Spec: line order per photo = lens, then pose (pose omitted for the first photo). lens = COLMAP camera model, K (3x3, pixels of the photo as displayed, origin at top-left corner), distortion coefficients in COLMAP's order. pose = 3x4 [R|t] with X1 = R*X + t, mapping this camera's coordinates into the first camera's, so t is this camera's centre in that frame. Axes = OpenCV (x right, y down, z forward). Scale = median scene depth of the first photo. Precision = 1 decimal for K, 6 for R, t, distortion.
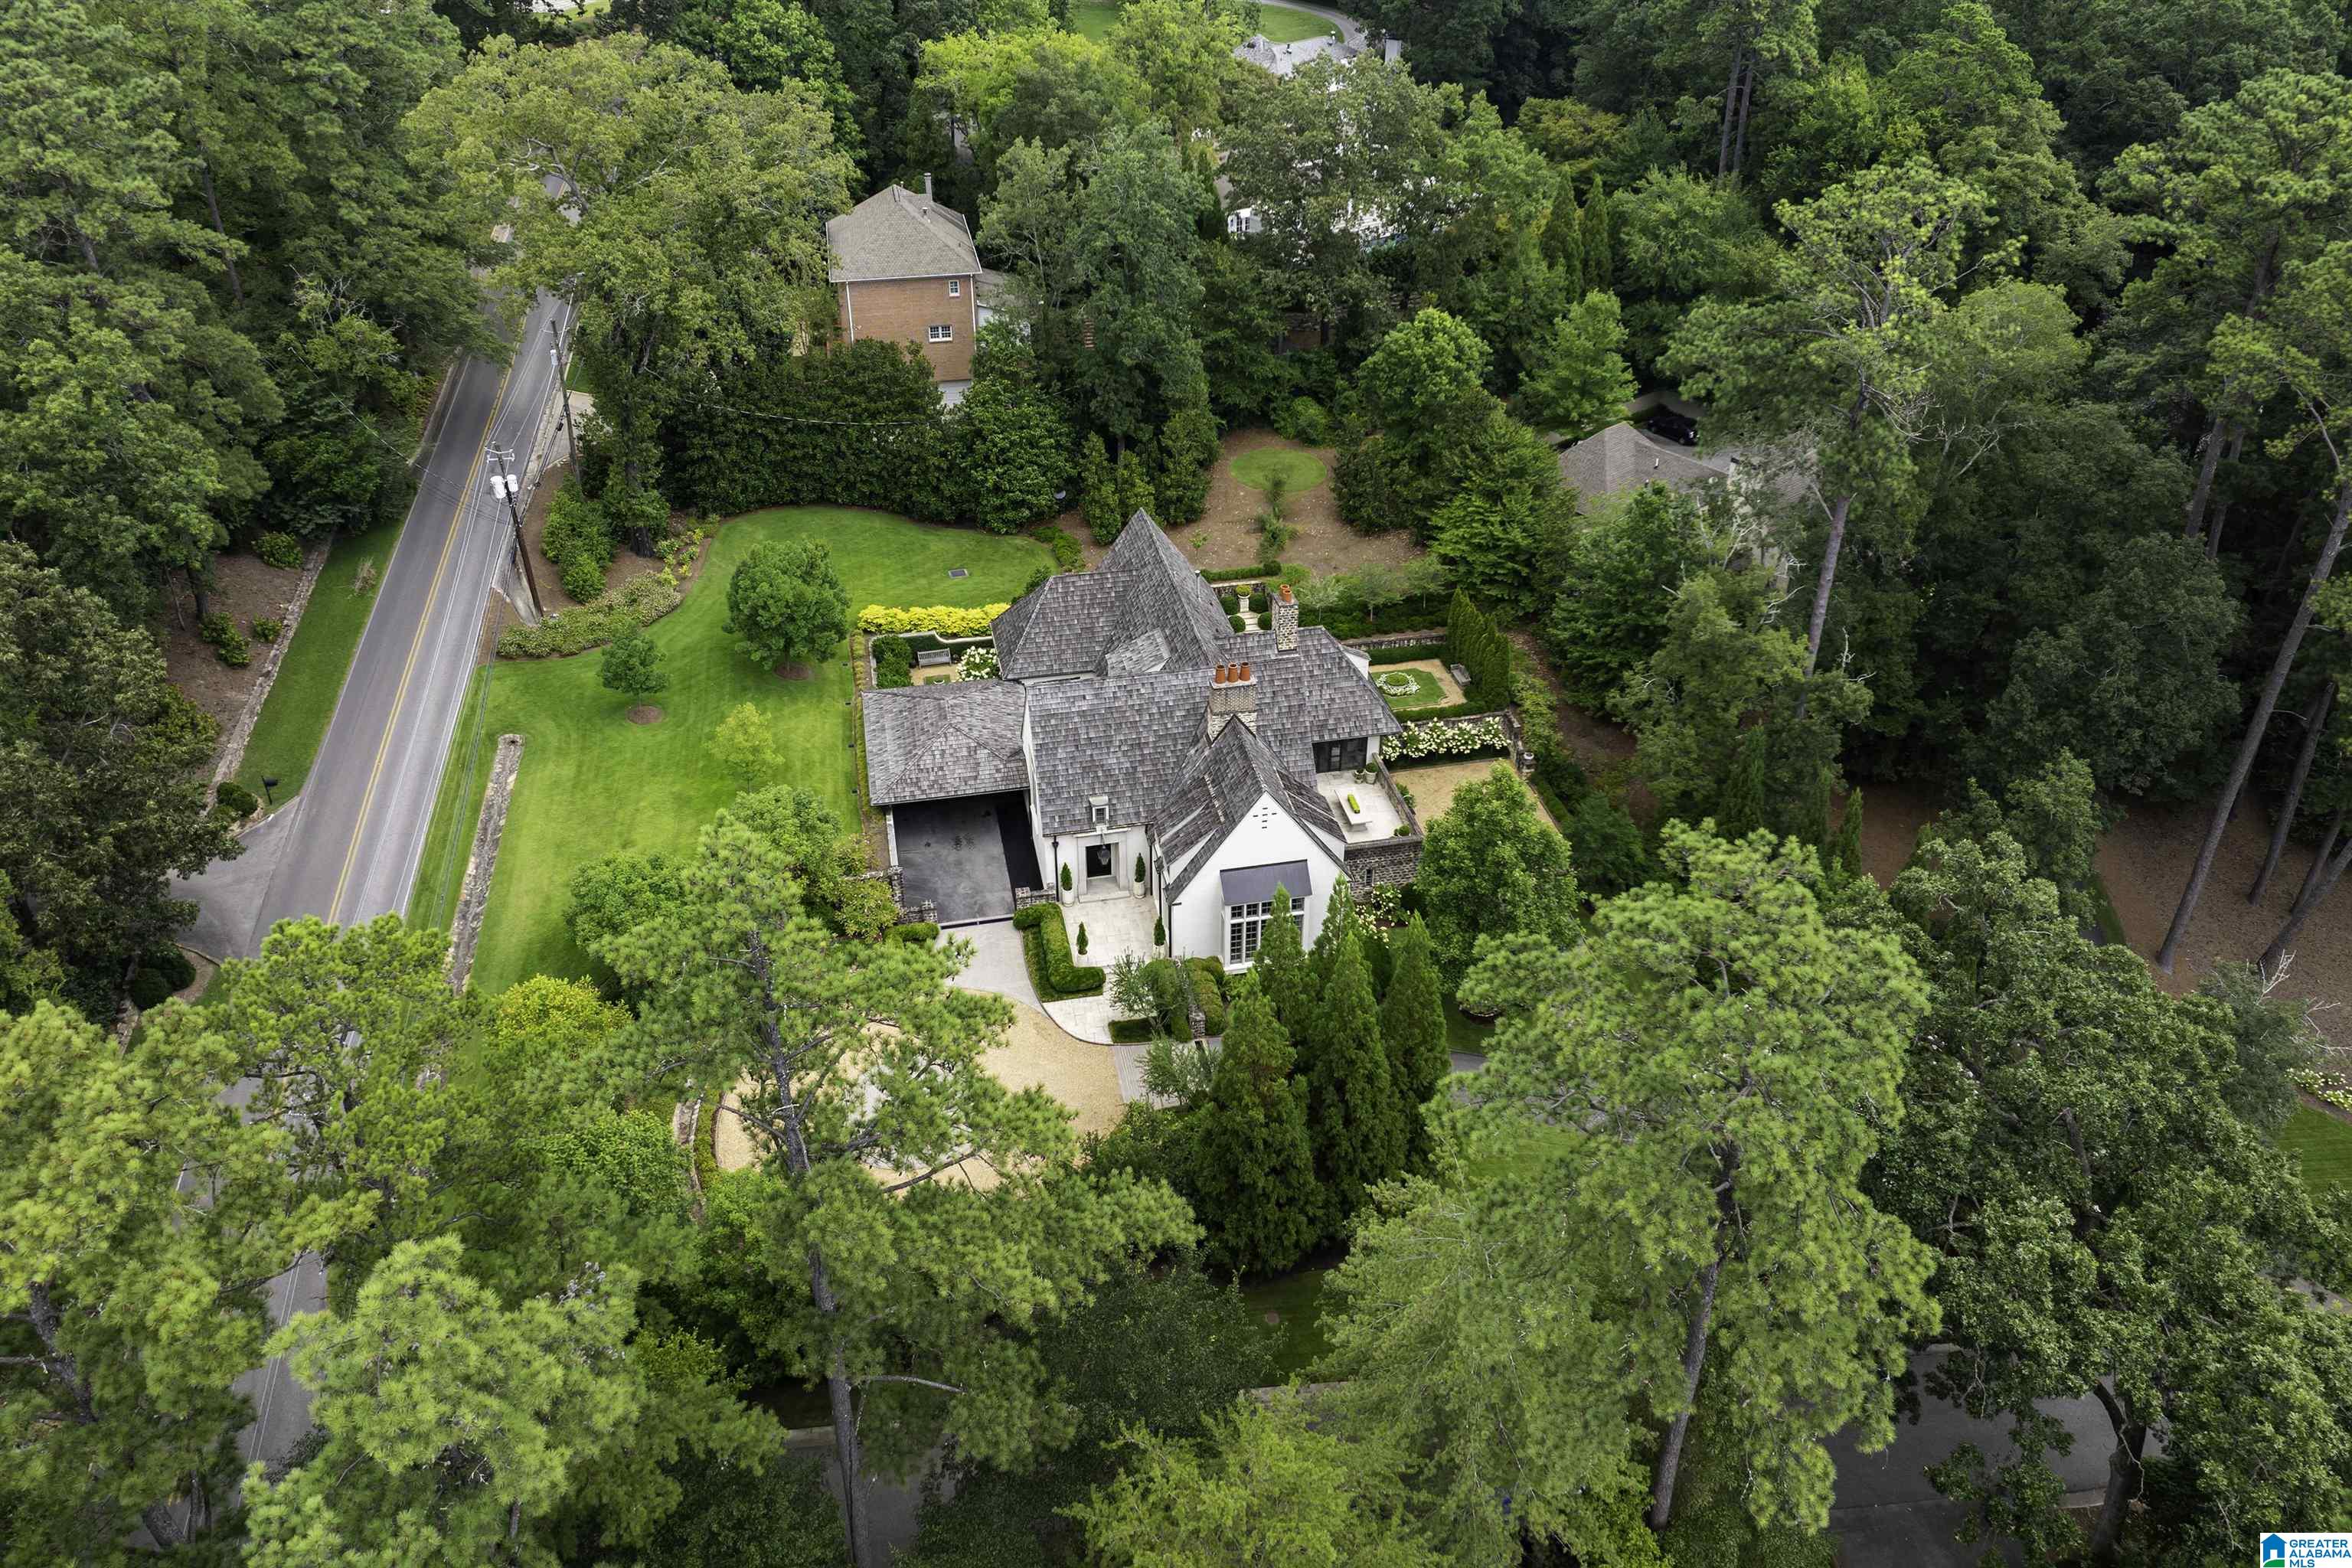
lens RADIAL K [[1684.8, 0, 1197.1], [0, 1684.8, 687.8], [0, 0, 1]] dist [-0.008384, -0.002107]
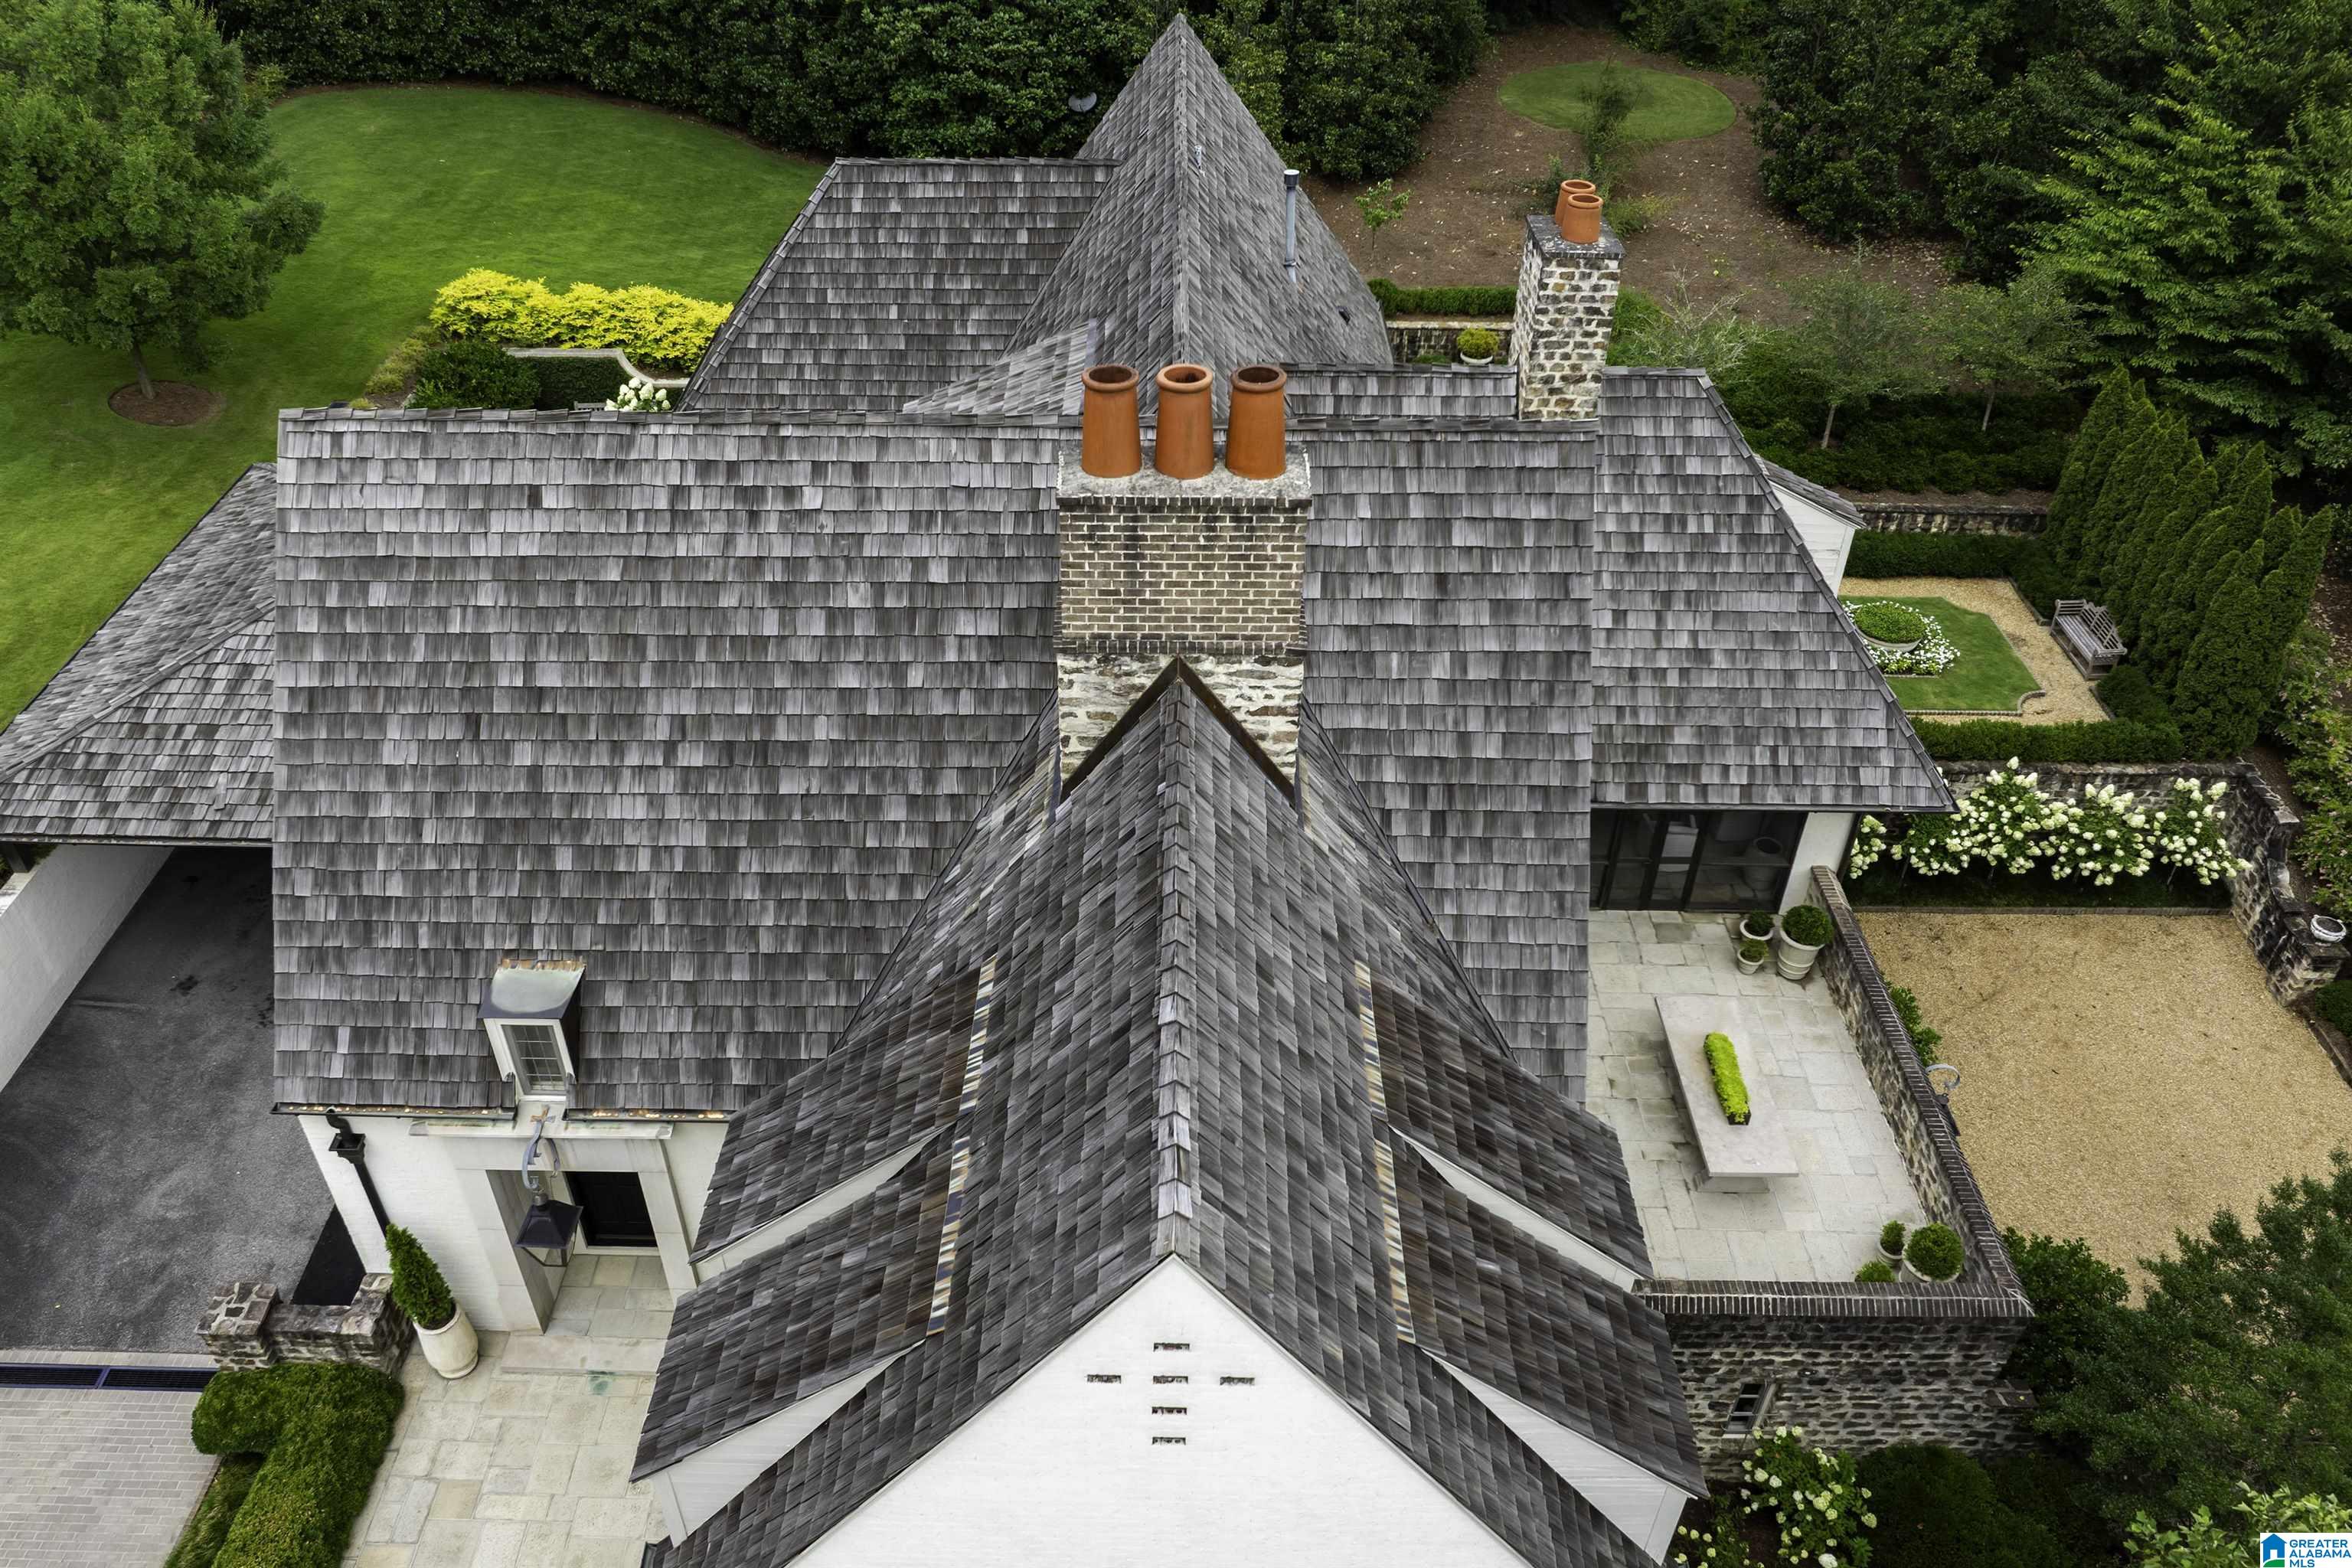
lens RADIAL K [[1737.1, 0, 1144.4], [0, 1737.1, 836.5], [0, 0, 1]] dist [-0.029214, -0.008707]
pose [[0.973452, 0.140202, -0.180925, 0.044807], [-0.116509, 0.983893, 0.135571, 0.007651], [0.197019, -0.110892, 0.974108, 0.657230]]
